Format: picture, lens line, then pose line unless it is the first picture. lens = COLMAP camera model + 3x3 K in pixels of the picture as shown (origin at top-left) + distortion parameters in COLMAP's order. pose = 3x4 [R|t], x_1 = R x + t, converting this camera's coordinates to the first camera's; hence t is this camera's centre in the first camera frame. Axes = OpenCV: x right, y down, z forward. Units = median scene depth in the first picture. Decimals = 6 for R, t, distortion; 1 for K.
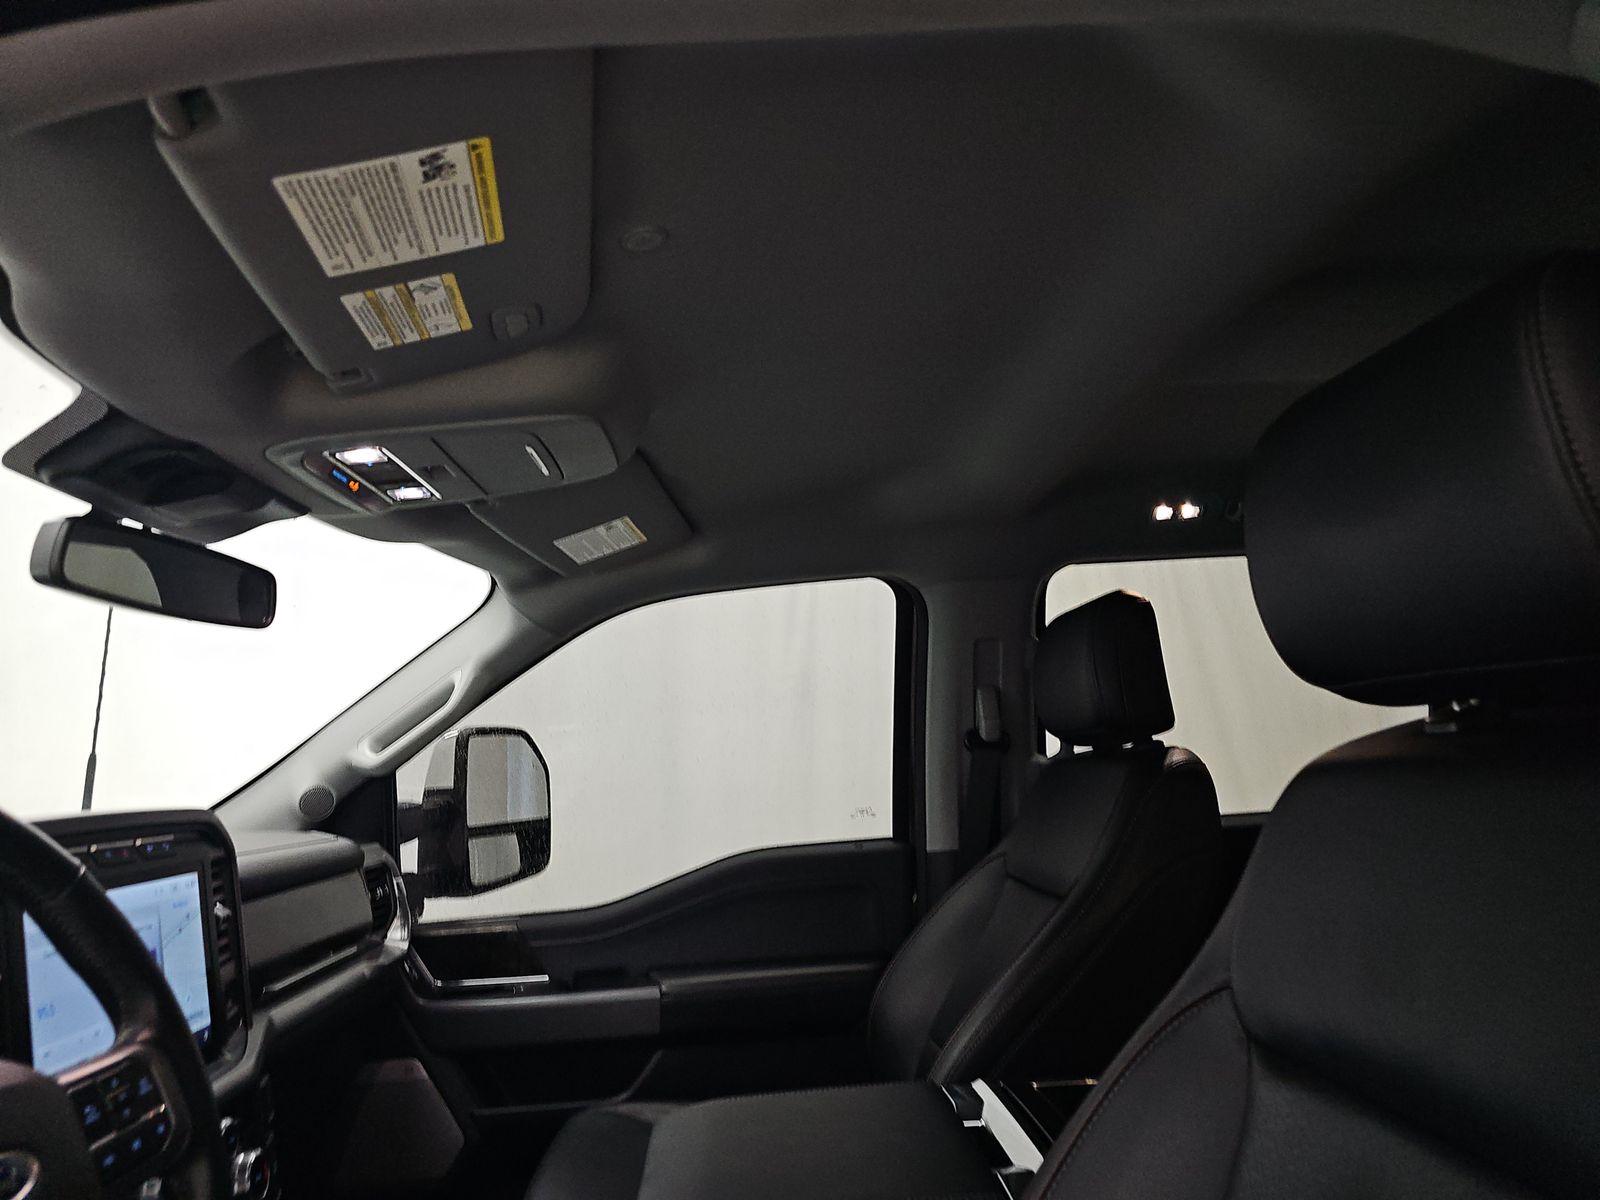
lens RADIAL K [[1110.8, 0, 803.5], [0, 1110.8, 599.9], [0, 0, 1]] dist [0.033253, -0.030142]
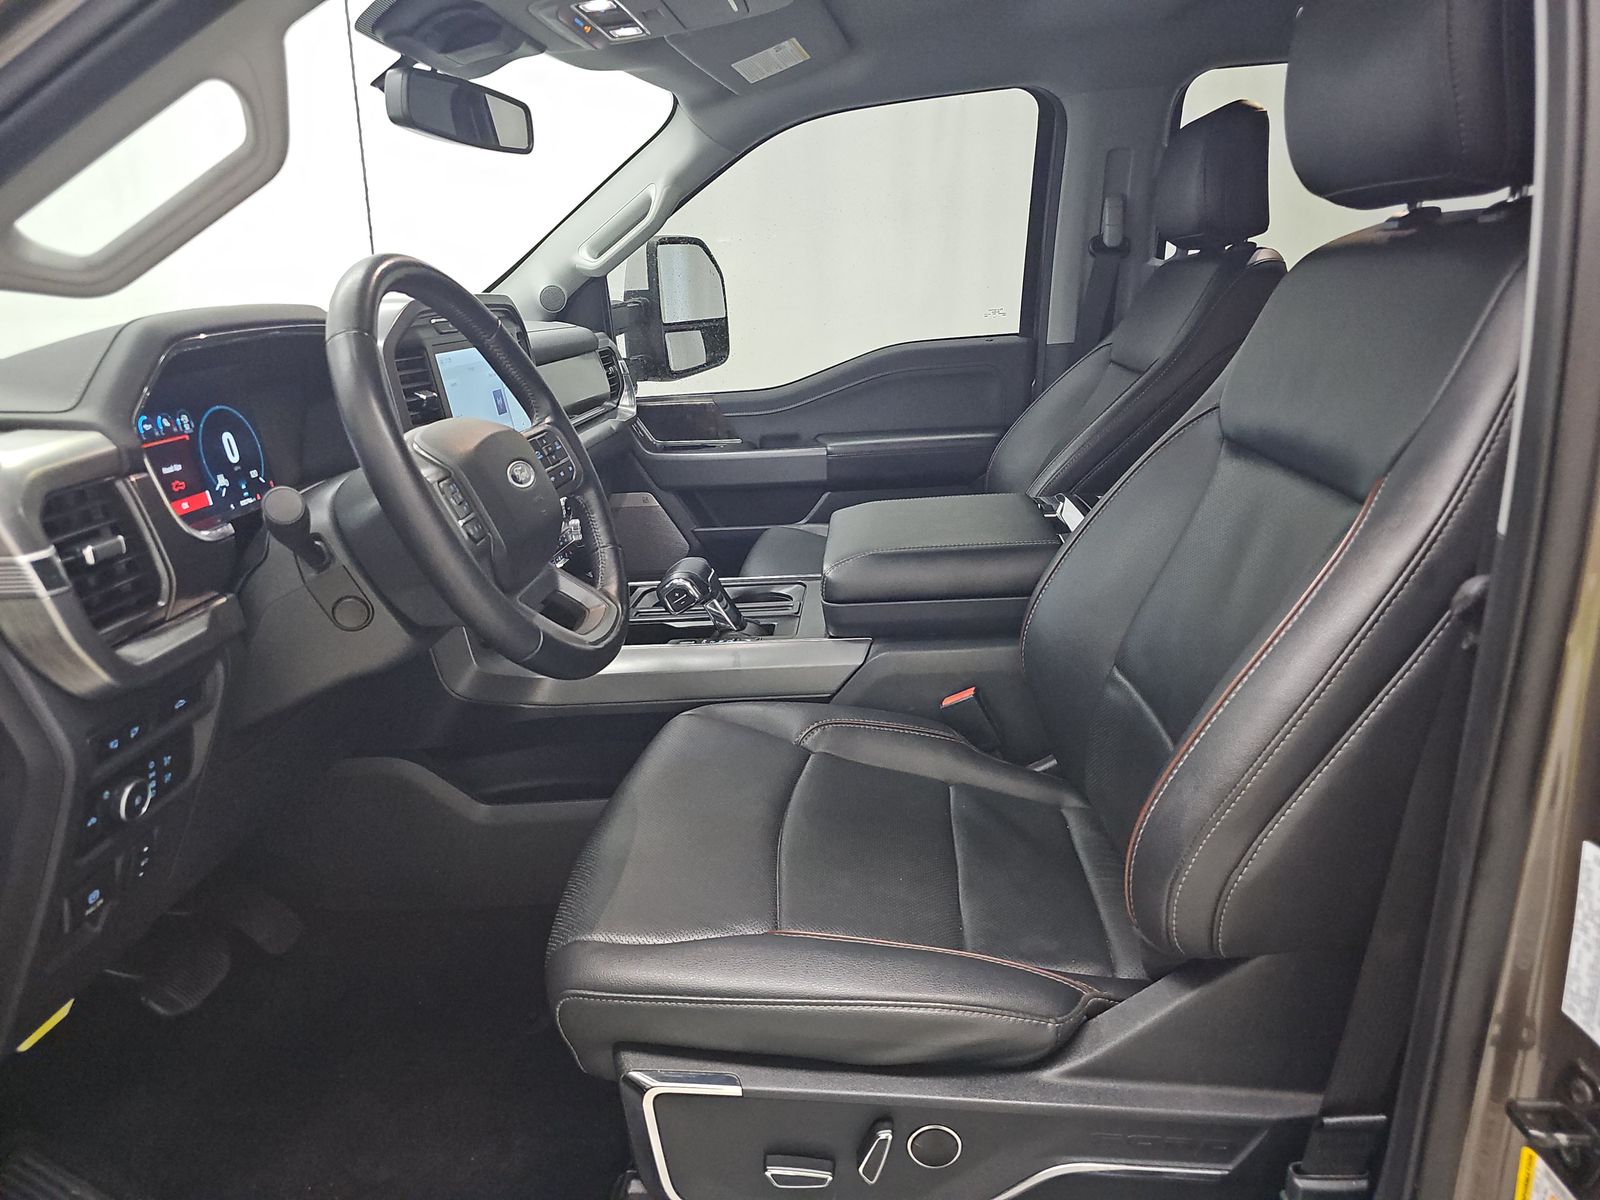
lens RADIAL K [[1110.8, 0, 809.1], [0, 1110.8, 603.9], [0, 0, 1]] dist [0.033253, -0.030142]
pose [[0.992776, 0.033724, -0.115148, 0.005077], [0.017233, 0.909660, 0.414995, -0.021992], [0.118740, -0.413981, 0.902508, -0.243485]]
